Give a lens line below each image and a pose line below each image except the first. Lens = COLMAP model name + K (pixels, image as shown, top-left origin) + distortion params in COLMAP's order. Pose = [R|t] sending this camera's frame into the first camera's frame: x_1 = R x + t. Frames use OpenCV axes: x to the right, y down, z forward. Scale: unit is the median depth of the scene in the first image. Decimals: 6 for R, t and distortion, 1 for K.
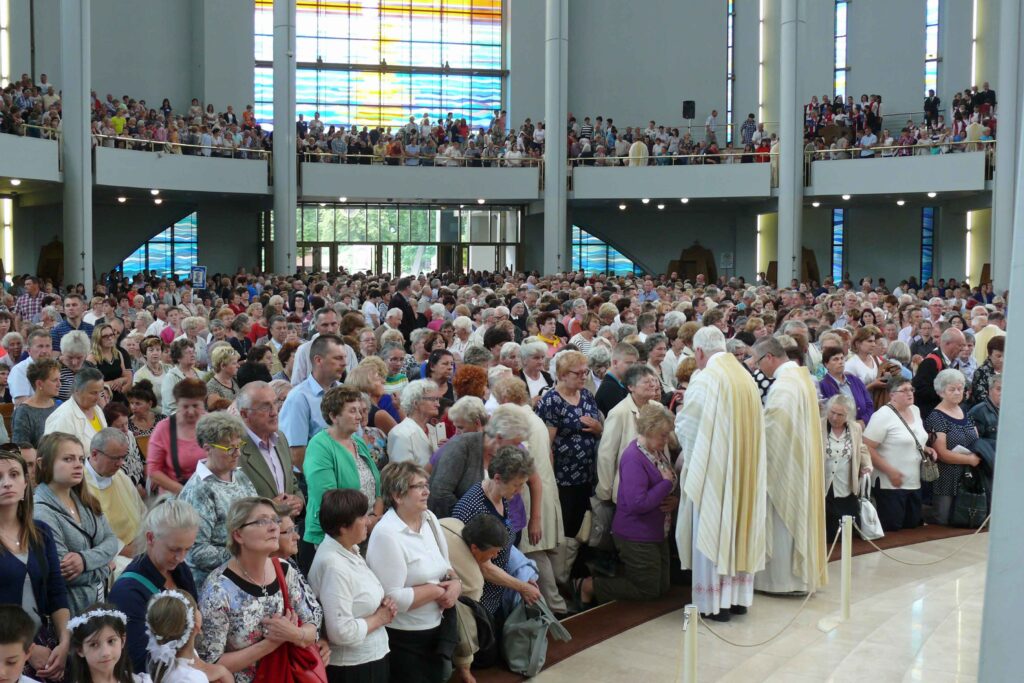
lens RADIAL K [[1322.3, 0, 512.0], [0, 1322.3, 341.5], [0, 0, 1]] dist [-0.139992, 0.333679]
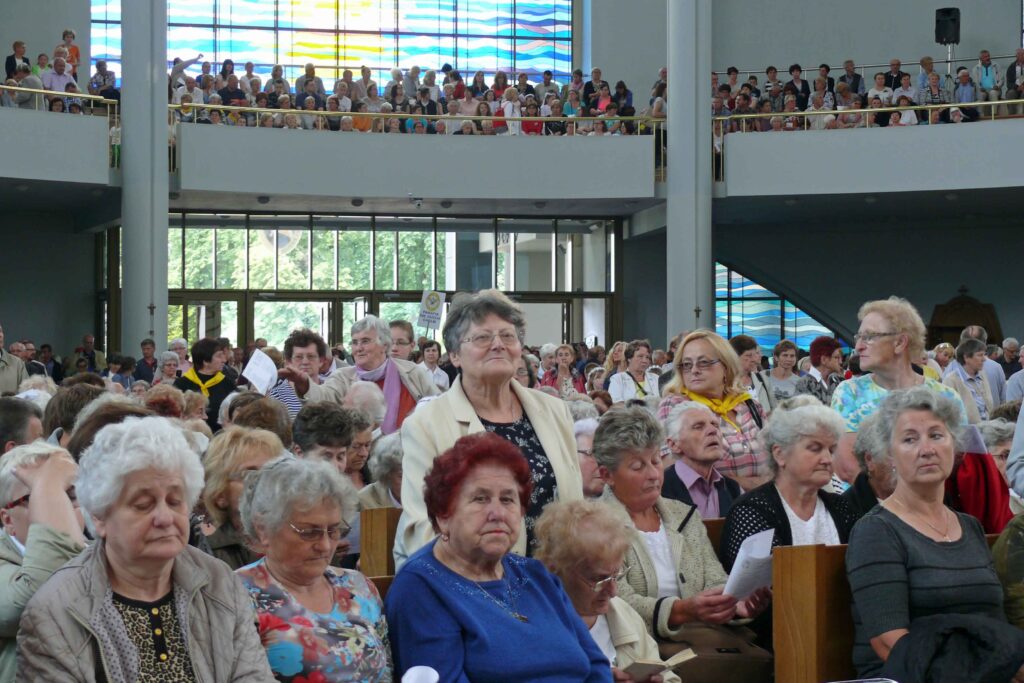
lens RADIAL K [[2160.5, 0, 512.0], [0, 2160.5, 341.5], [0, 0, 1]] dist [0.018183, 0.376279]
pose [[0.999791, -0.005917, -0.019589, -0.016298], [0.004323, 0.996749, -0.080459, 0.010181], [0.020002, 0.080358, 0.996565, 0.168622]]
